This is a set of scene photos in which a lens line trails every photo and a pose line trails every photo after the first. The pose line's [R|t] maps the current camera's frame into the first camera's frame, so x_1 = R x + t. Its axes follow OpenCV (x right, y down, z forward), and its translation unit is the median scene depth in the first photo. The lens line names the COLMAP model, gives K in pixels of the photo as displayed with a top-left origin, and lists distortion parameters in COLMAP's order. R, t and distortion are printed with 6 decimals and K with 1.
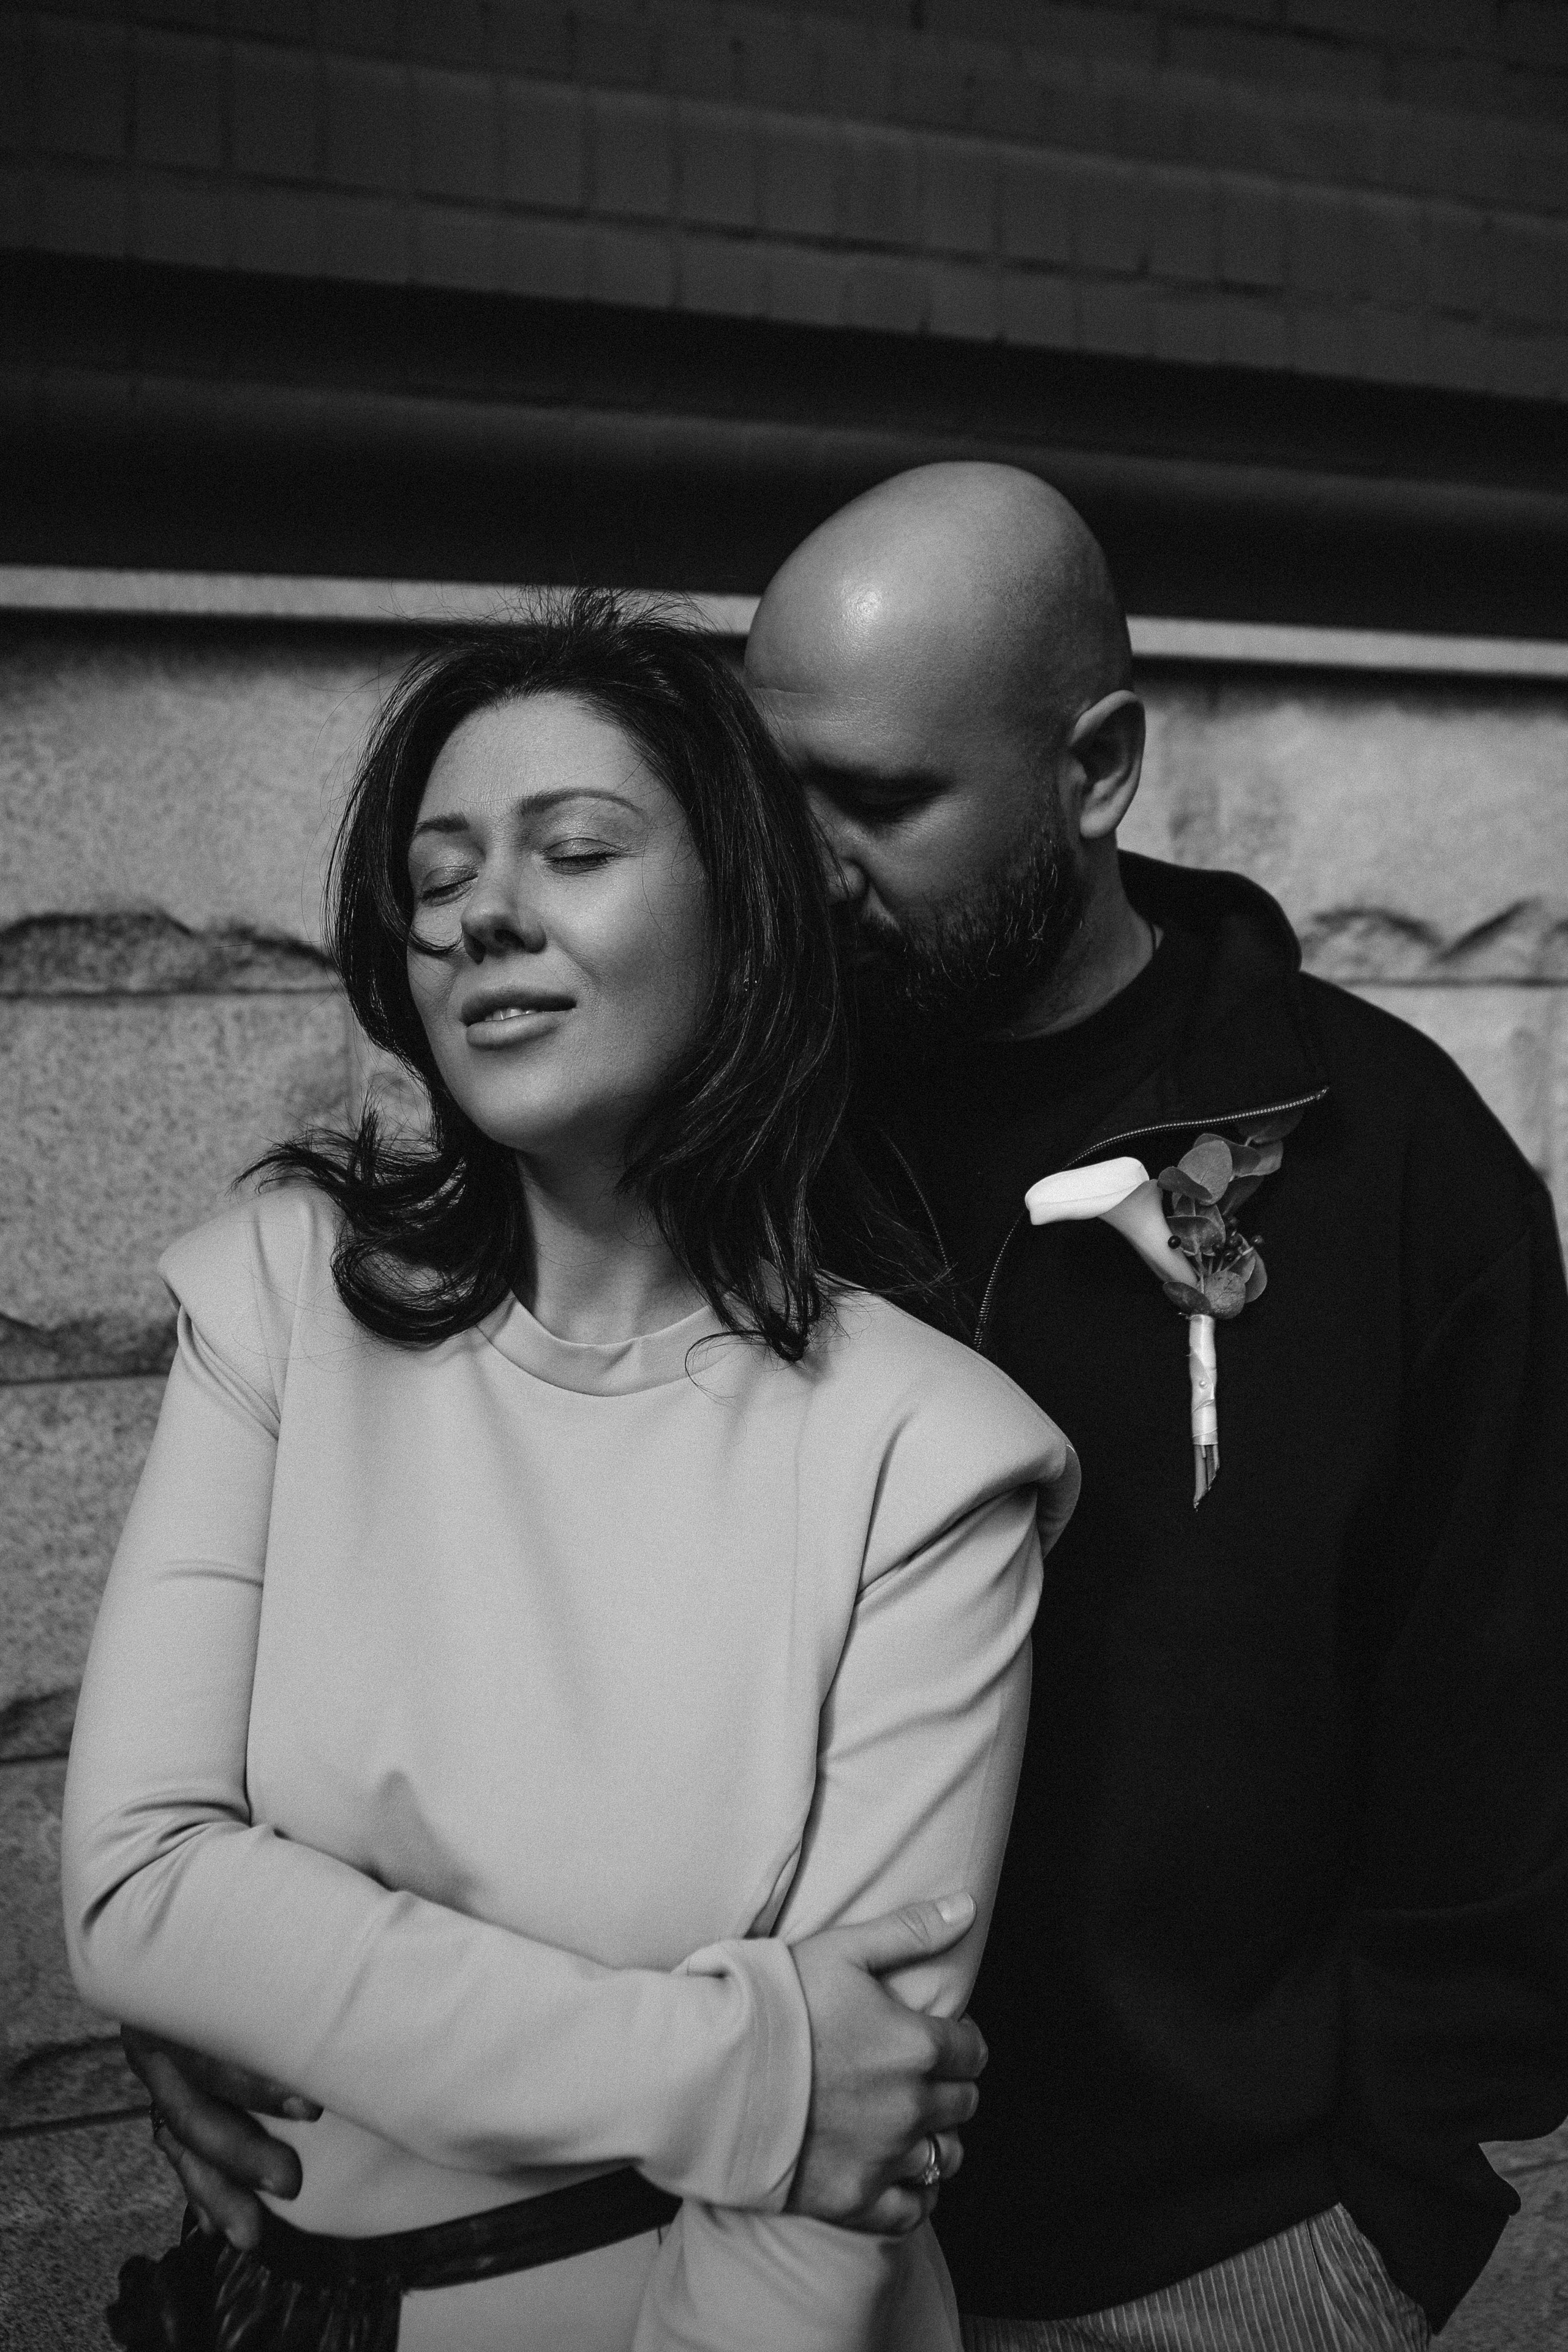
lens RADIAL K [[1808.5, 0, 650.1], [0, 1808.5, 1143.0], [0, 0, 1]] dist [-0.063978, 0.042174]
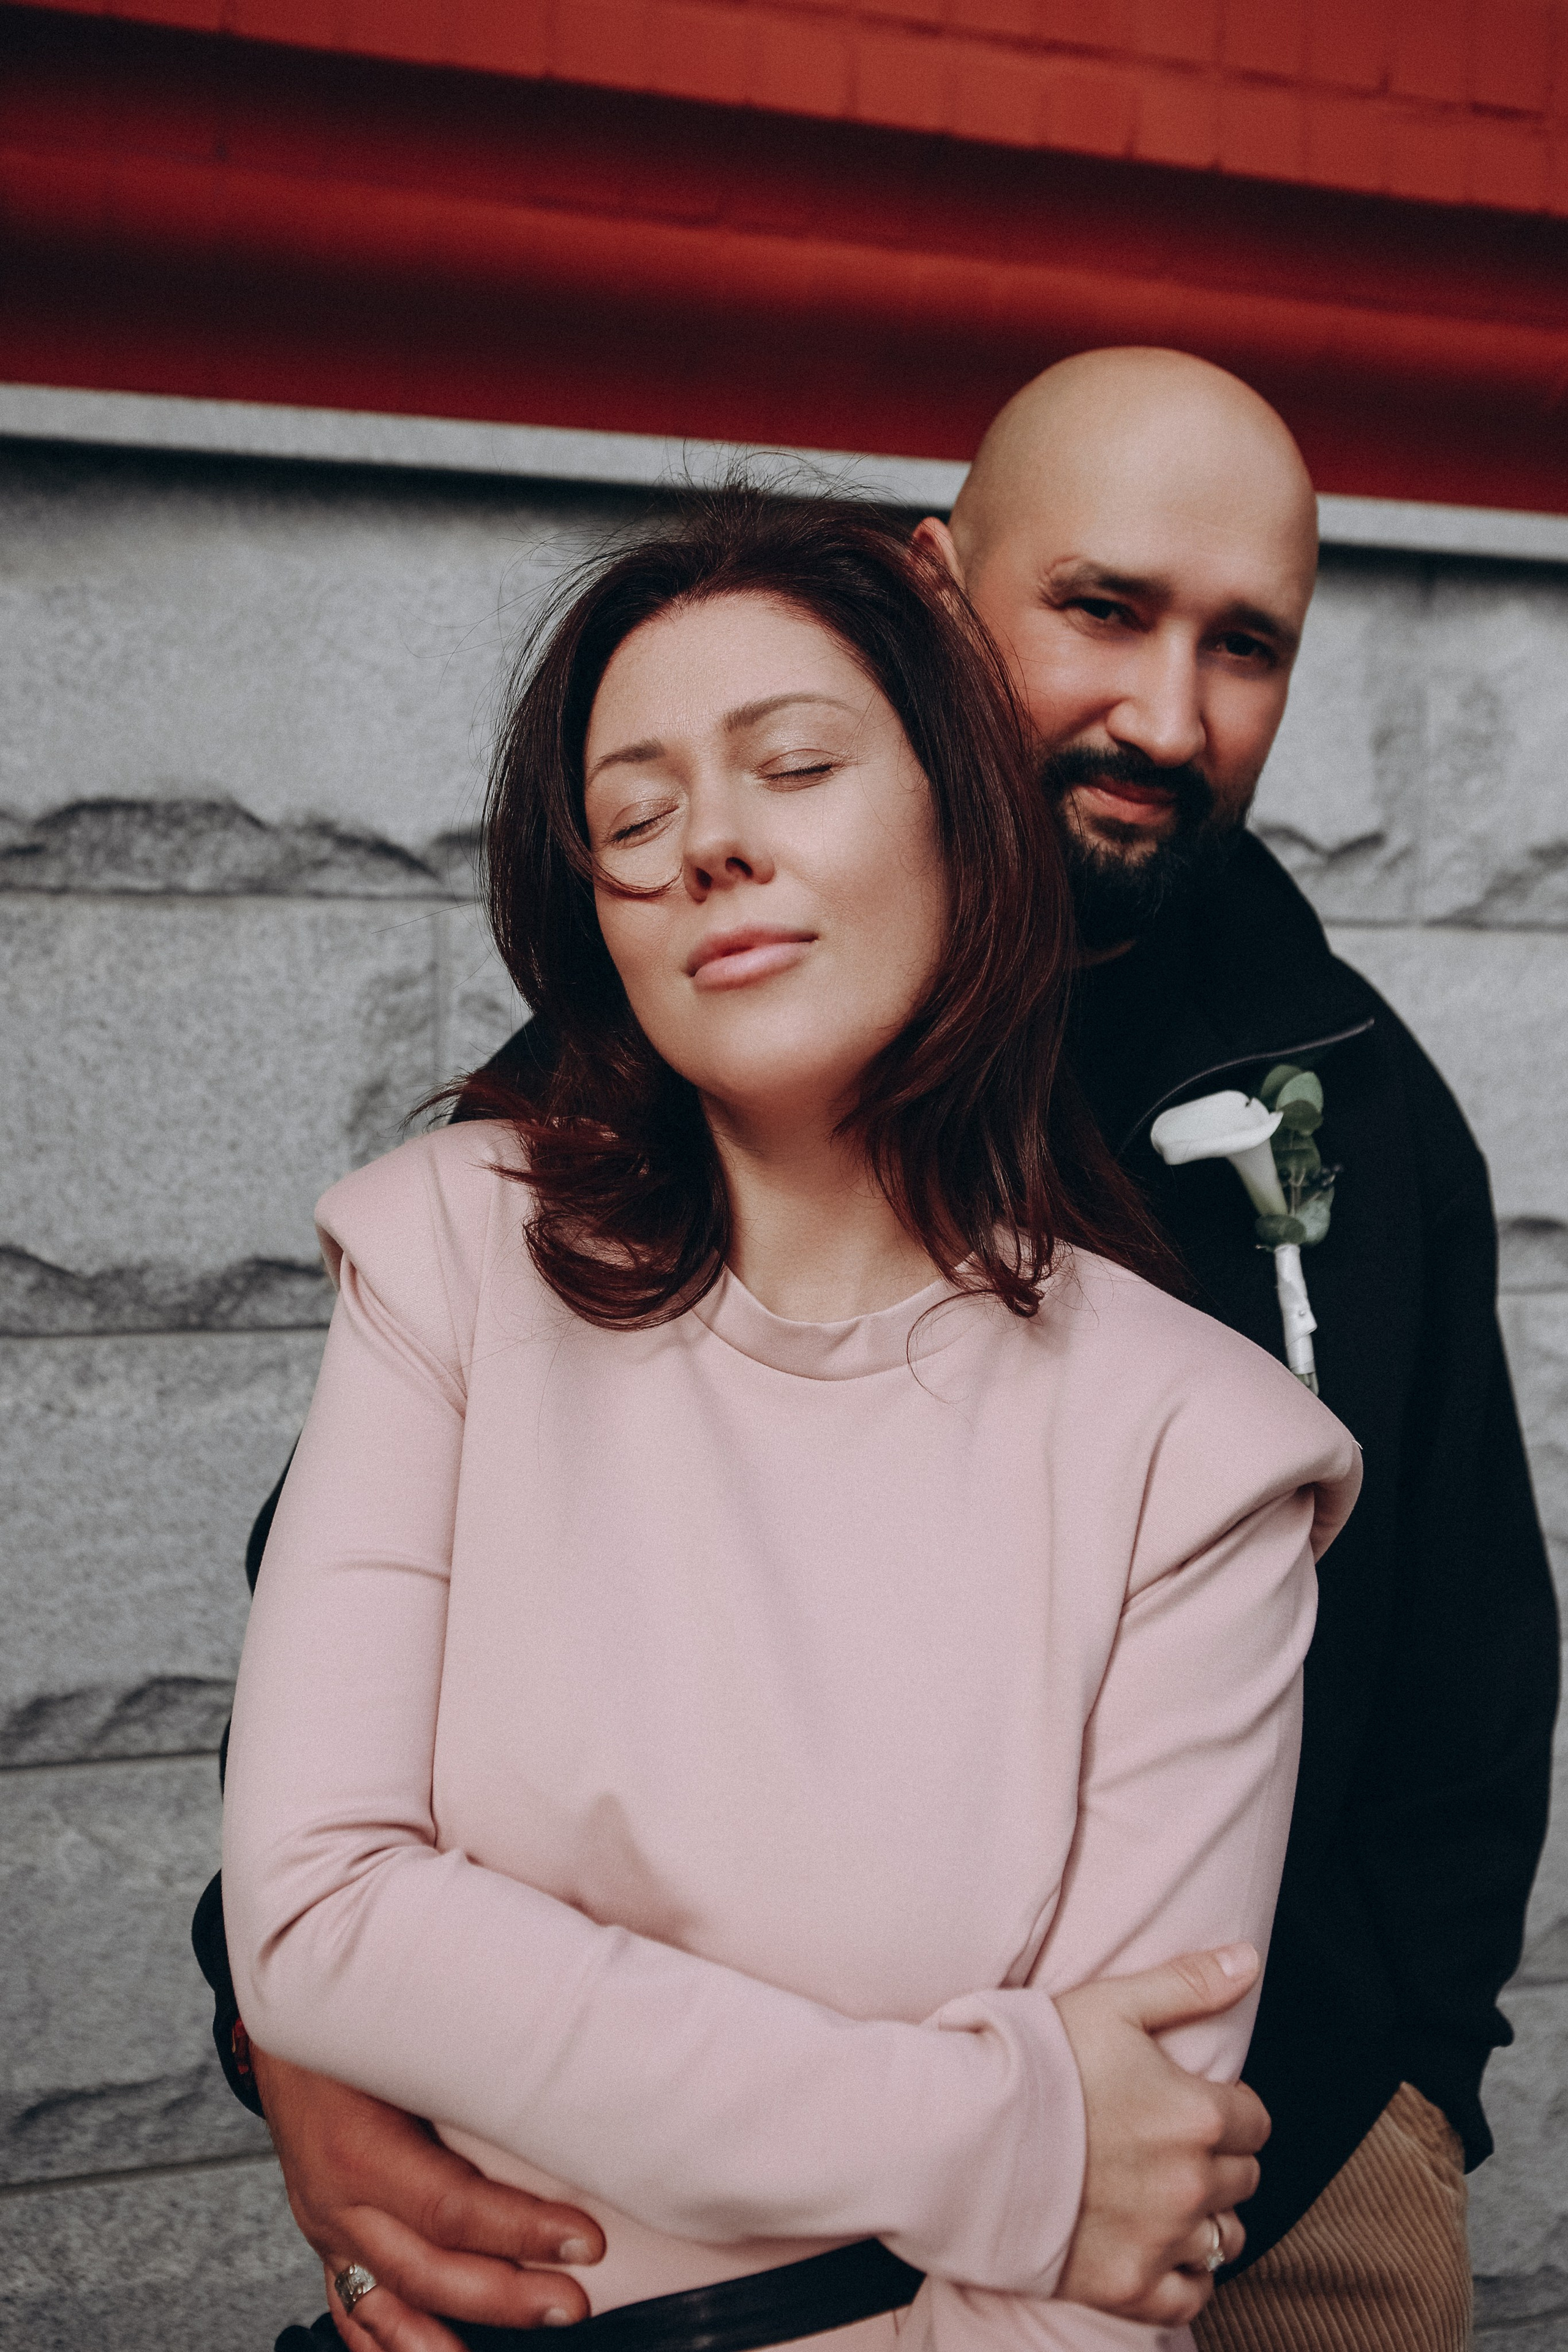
lens RADIAL K [[2093.5, 0, 658.8], [0, 2093.5, 1137.2], [0, 0, 1]] dist [-0.035715, 0.045803]
pose [[0.999319, 0.034247, 0.013766, -0.073625], [-0.034667, 0.998903, 0.031492, -0.004985], [-0.012672, -0.031948, 0.999409, -0.015060]]
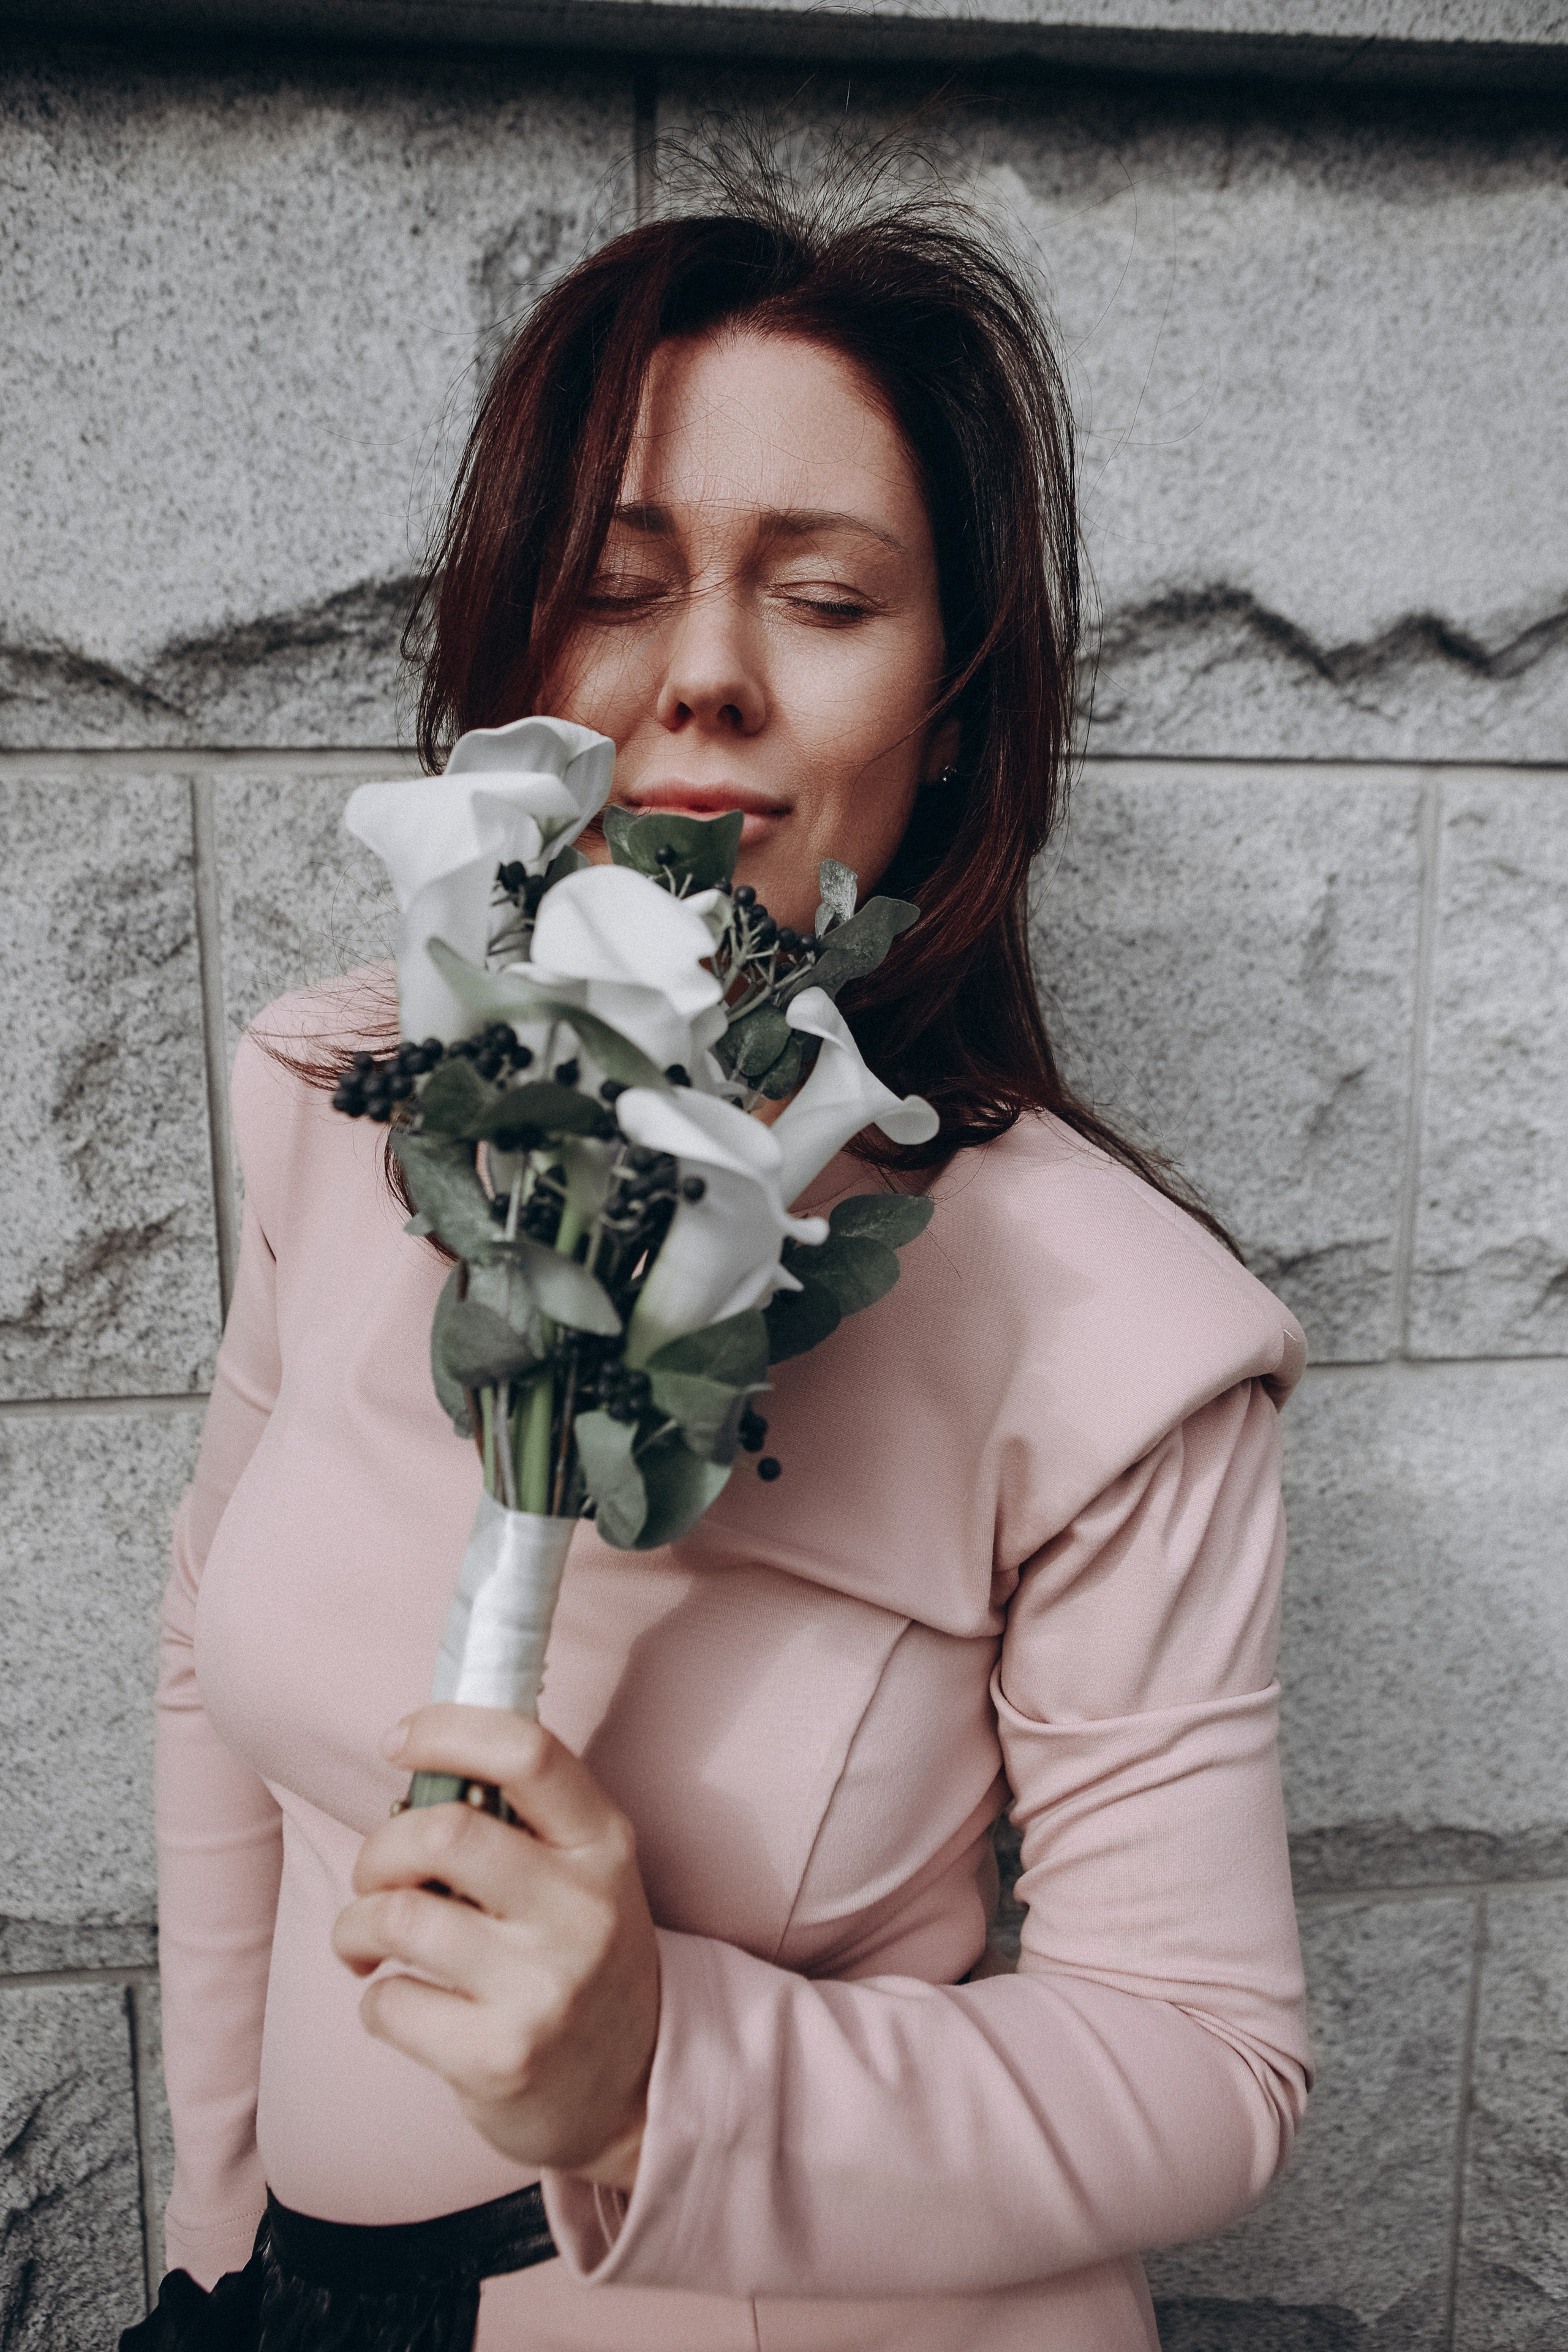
lens RADIAL K [[1679.2, 0, 750.1], [0, 1679.2, 1205.0], [0, 0, 1]] dist [-0.061972, 0.075660]
pose [[0.986630, 0.045916, -0.156373, 0.093076], [-0.025131, 0.990880, 0.132384, -0.018699], [0.161025, -0.126685, 0.978786, 0.530371]]
